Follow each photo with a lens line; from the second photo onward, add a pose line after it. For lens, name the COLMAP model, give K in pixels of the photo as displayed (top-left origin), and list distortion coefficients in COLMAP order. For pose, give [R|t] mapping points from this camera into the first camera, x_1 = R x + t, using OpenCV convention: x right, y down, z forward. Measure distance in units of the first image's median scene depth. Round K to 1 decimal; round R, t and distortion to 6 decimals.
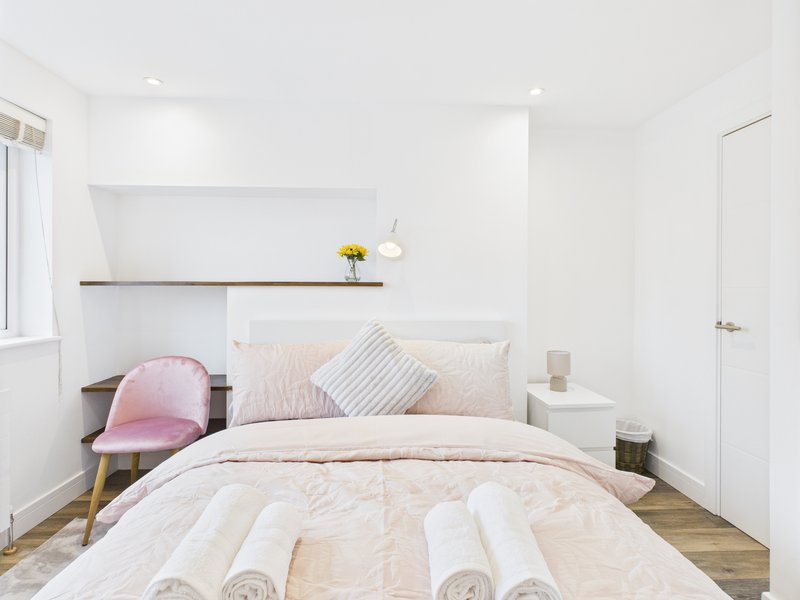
lens RADIAL K [[420.0, 0, 401.8], [0, 420.0, 289.6], [0, 0, 1]] dist [-0.002578, -0.000403]
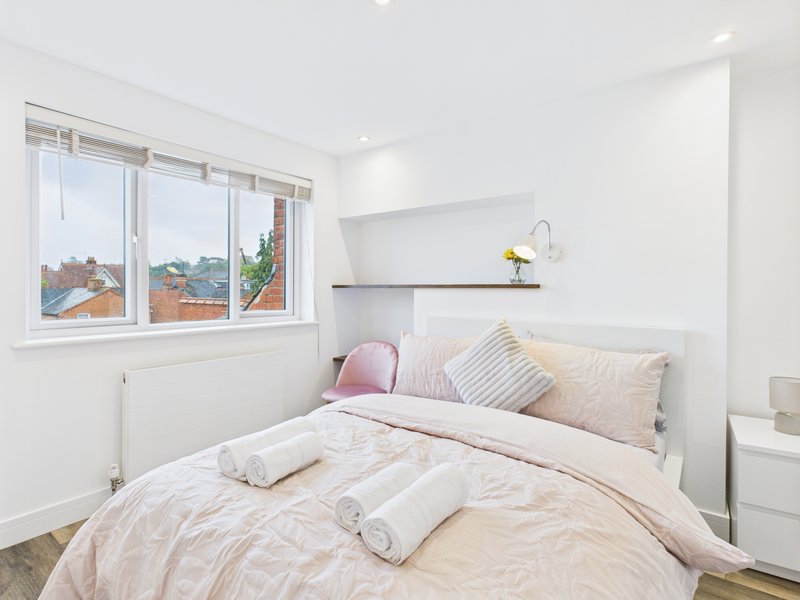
lens RADIAL K [[419.7, 0, 400.1], [0, 419.7, 292.4], [0, 0, 1]] dist [-0.000378, 0.000669]
pose [[0.767794, 0.004909, -0.640678, 0.424334], [-0.006169, 0.999981, 0.000269, 0.004634], [0.640667, 0.003745, 0.767810, 0.026436]]
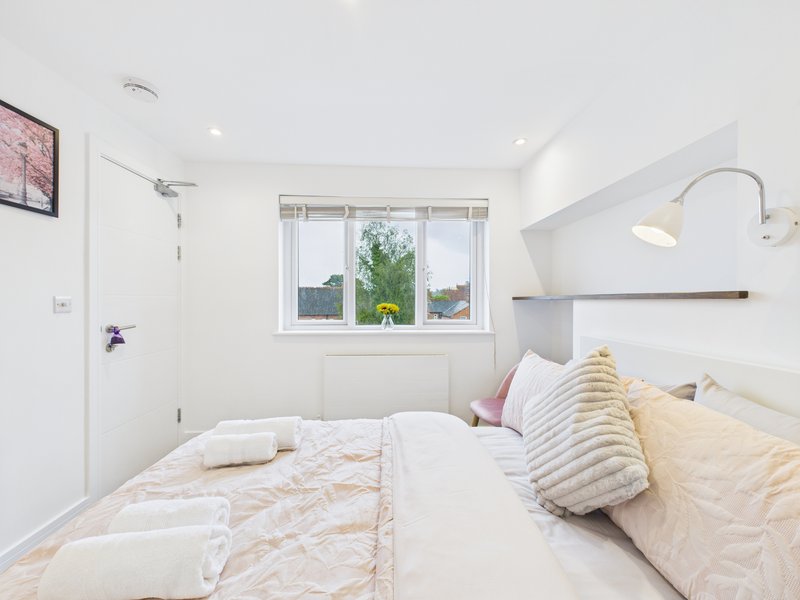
lens RADIAL K [[322.8, 0, 400.0], [0, 322.8, 300.0], [0, 0, 1]] dist [0.002328, 0.000406]
pose [[0.005652, -0.003701, -0.999977, 0.450270], [-0.006566, 0.999971, -0.003738, -0.002118], [0.999962, 0.006587, 0.005628, 0.701093]]
